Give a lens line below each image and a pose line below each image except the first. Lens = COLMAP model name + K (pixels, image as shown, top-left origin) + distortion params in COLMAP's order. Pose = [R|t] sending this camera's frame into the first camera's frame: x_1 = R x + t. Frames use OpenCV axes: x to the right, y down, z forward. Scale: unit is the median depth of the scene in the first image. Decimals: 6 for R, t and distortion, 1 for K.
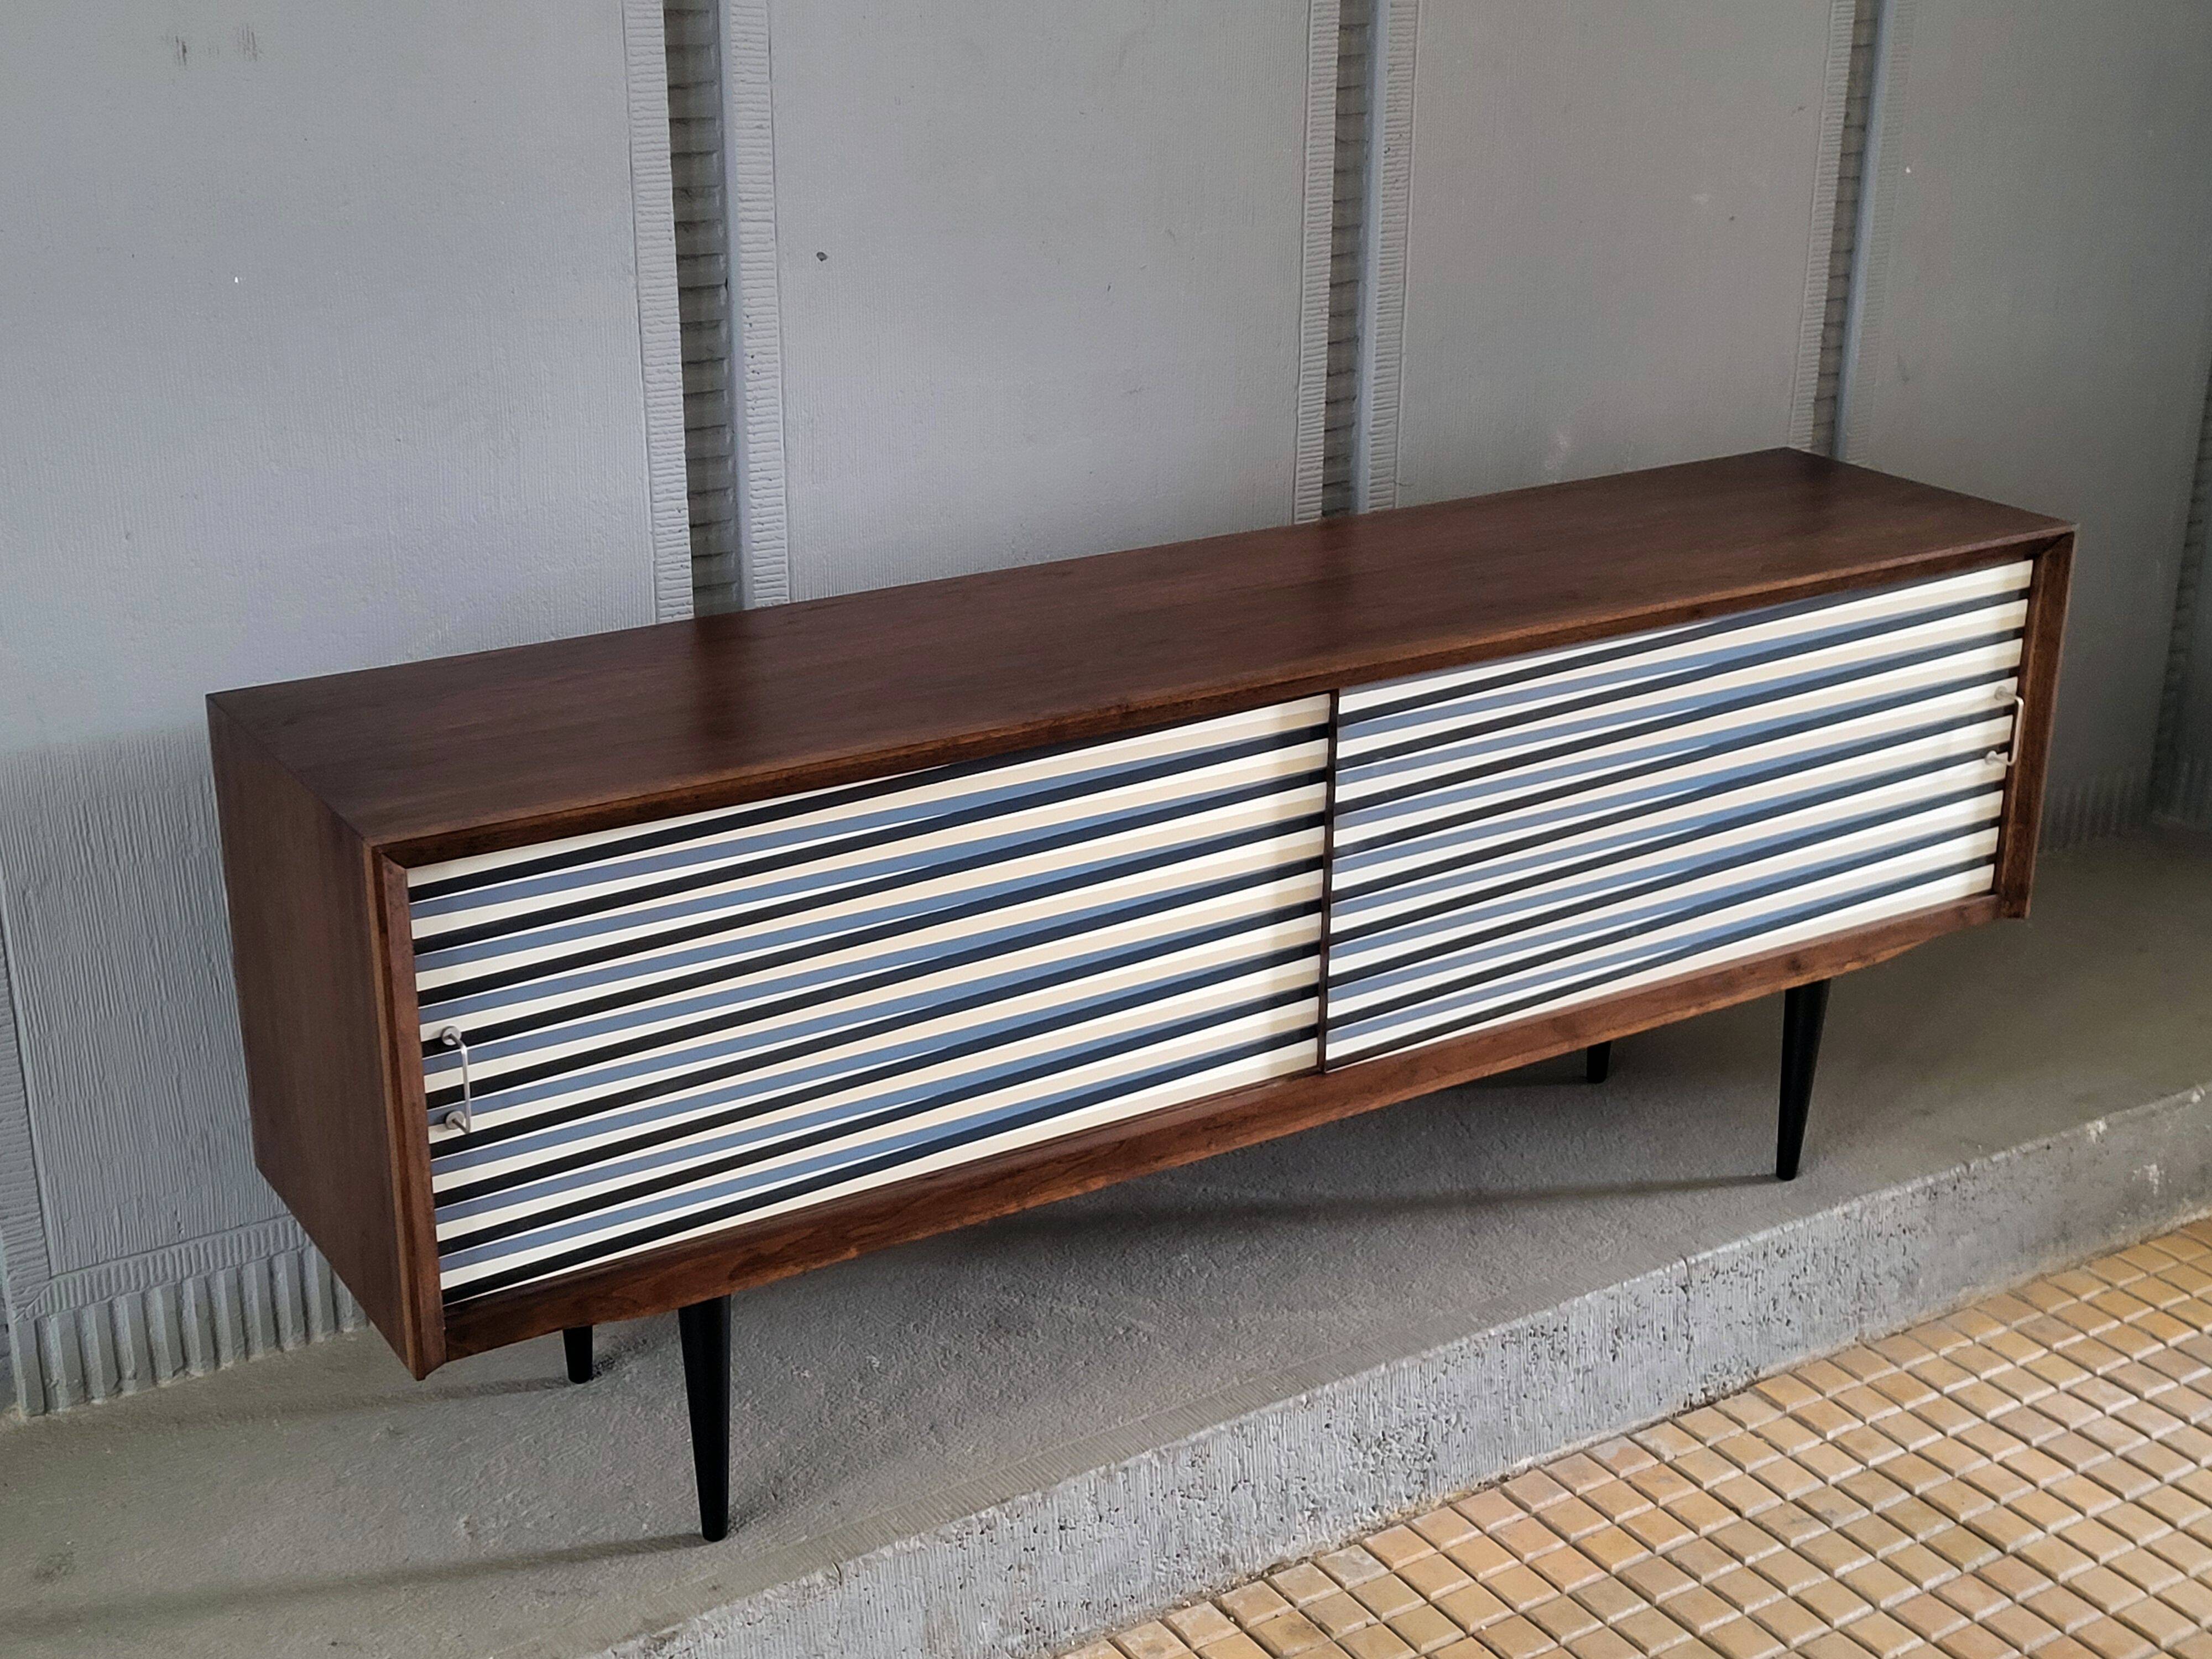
lens RADIAL K [[2848.7, 0, 1094.8], [0, 2848.7, 829.3], [0, 0, 1]] dist [0.052662, 0.000000]
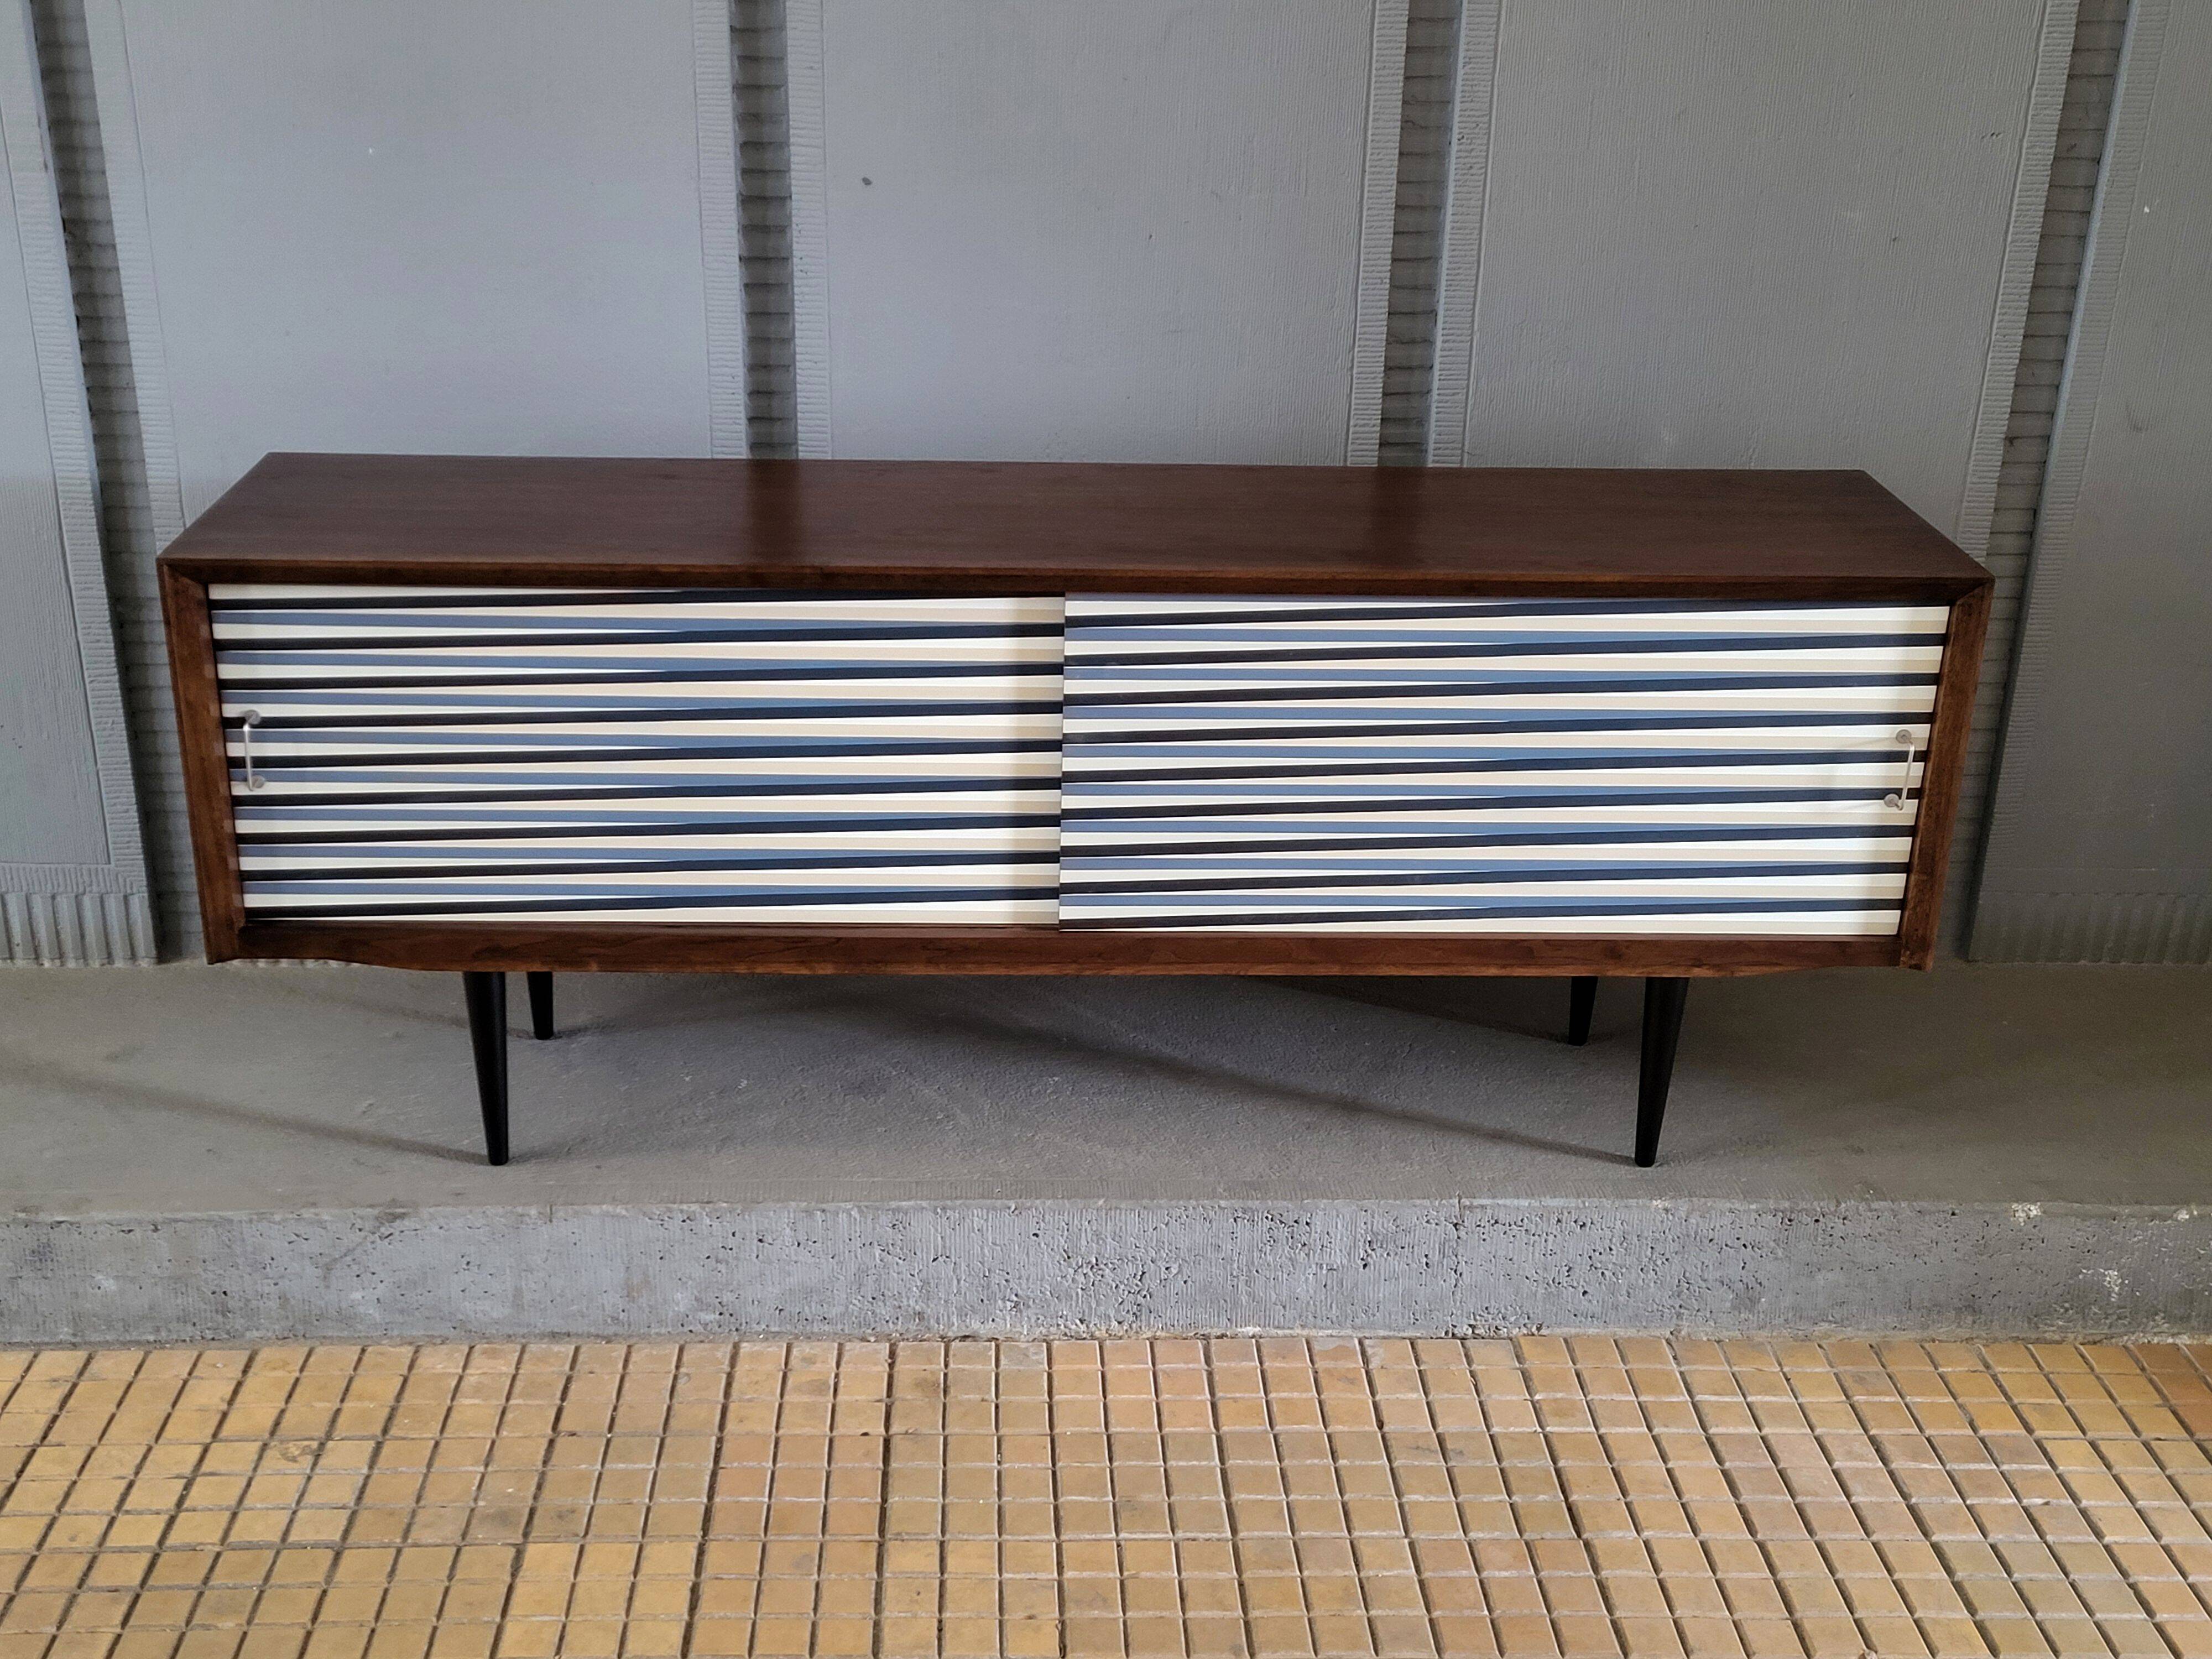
lens RADIAL K [[2530.5, 0, 1074.1], [0, 2530.5, 820.0], [0, 0, 1]] dist [0.054888, 0.000000]
pose [[0.861145, 0.203438, -0.465877, 0.528782], [-0.189631, 0.978838, 0.076916, -0.035712], [0.471666, 0.022109, 0.881500, 0.102091]]
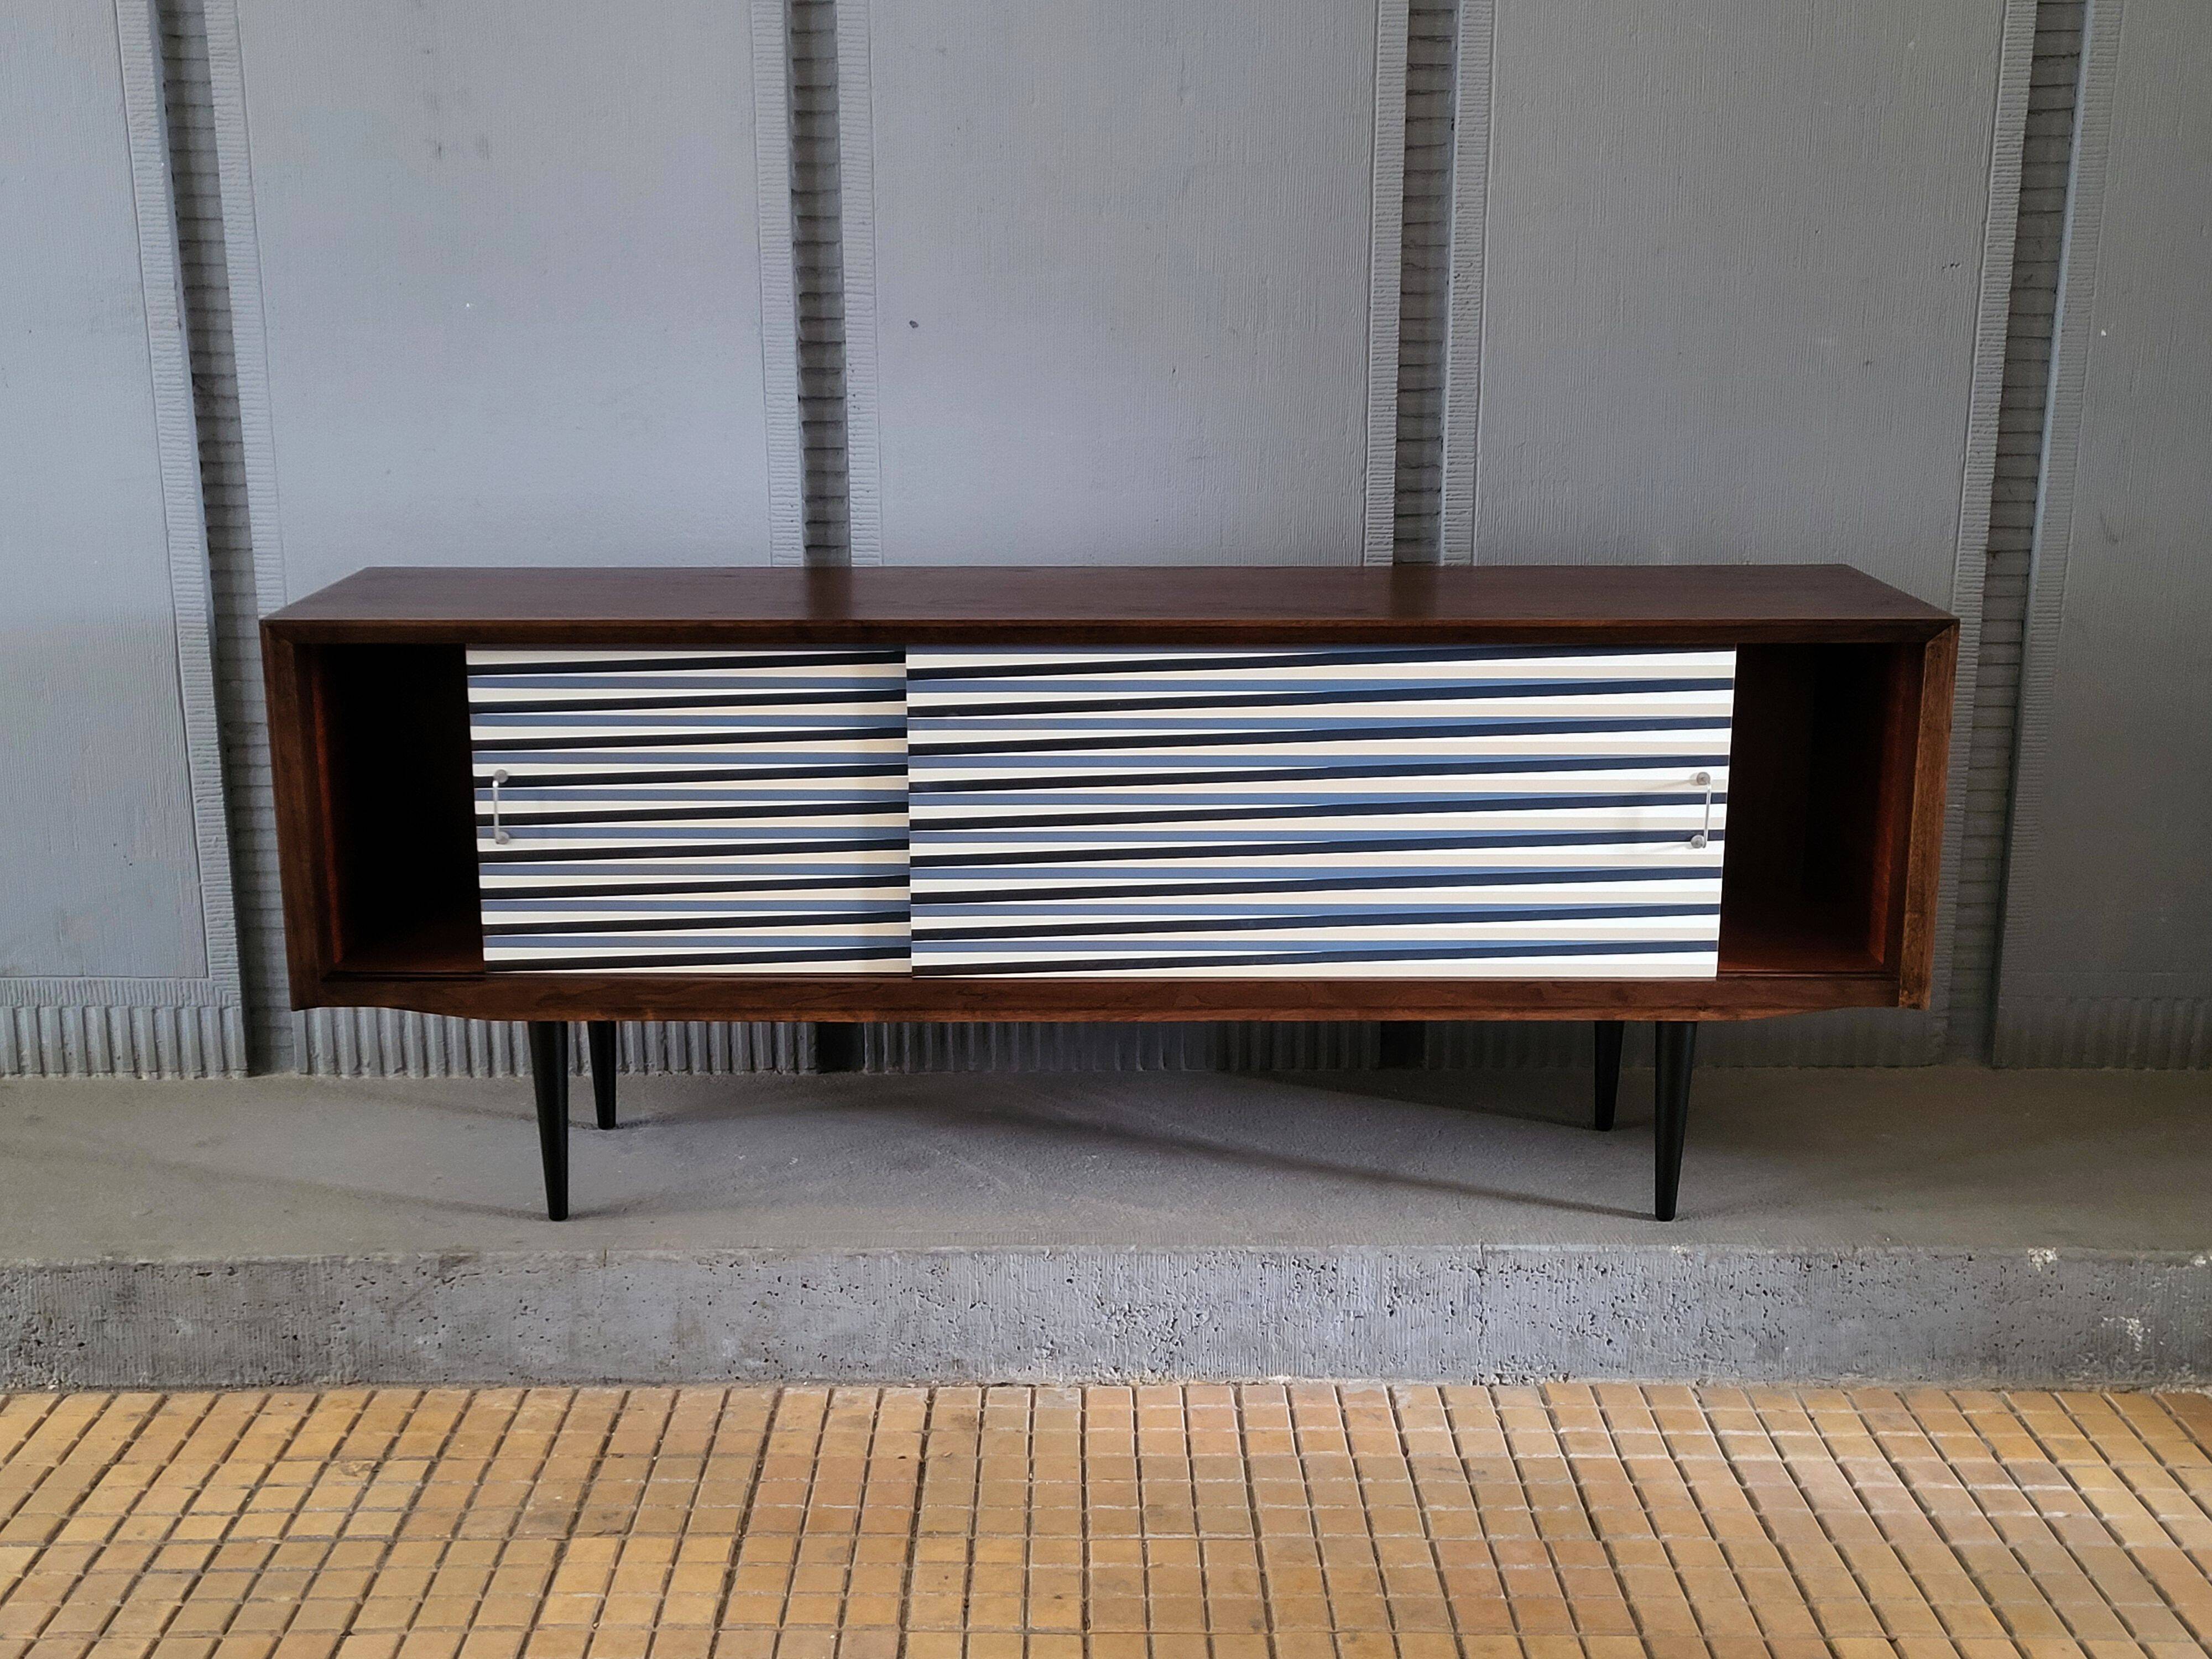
lens RADIAL K [[2530.5, 0, 1072.7], [0, 2530.5, 836.0], [0, 0, 1]] dist [0.054888, 0.000000]
pose [[0.841697, 0.119441, -0.526574, 0.607694], [-0.179763, 0.981581, -0.064692, 0.093733], [0.509148, 0.149109, 0.847664, 0.076501]]
